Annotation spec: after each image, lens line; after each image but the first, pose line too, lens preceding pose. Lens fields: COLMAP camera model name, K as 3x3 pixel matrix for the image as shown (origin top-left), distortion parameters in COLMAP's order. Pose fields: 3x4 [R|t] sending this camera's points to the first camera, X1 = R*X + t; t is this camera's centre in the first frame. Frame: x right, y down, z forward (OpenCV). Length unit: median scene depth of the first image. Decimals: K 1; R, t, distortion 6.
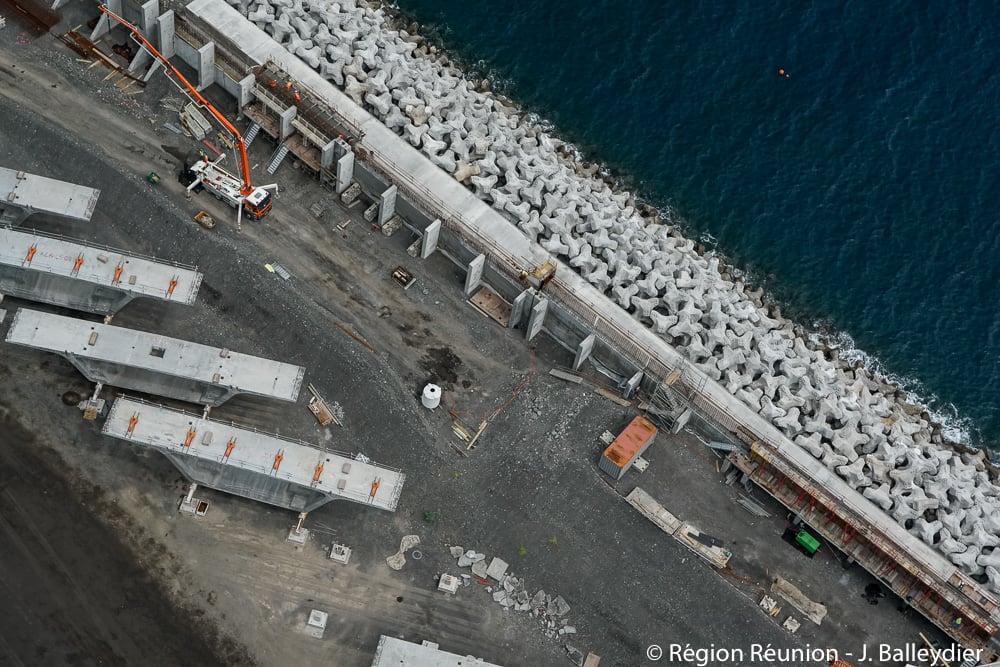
lens RADIAL K [[1432.8, 0, 500.0], [0, 1432.8, 333.5], [0, 0, 1]] dist [0.065848, 0.062419]
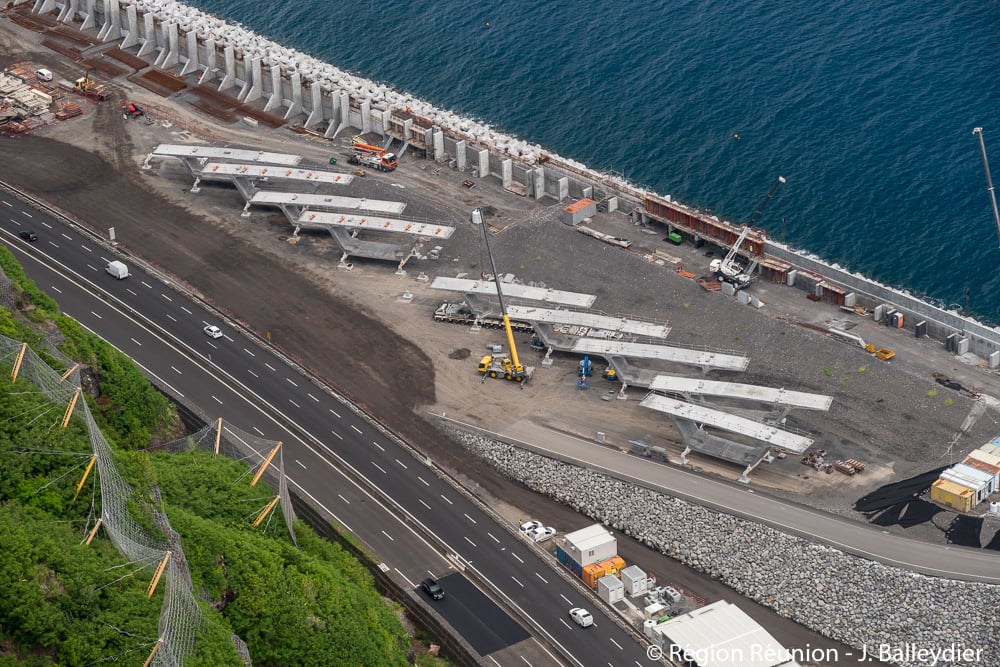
lens RADIAL K [[1432.8, 0, 500.0], [0, 1432.8, 333.5], [0, 0, 1]] dist [0.065848, 0.062419]
pose [[0.985422, -0.079812, -0.150245, 0.246640], [0.023947, 0.939408, -0.341964, 0.826951], [0.168434, 0.333381, 0.927624, -0.622956]]
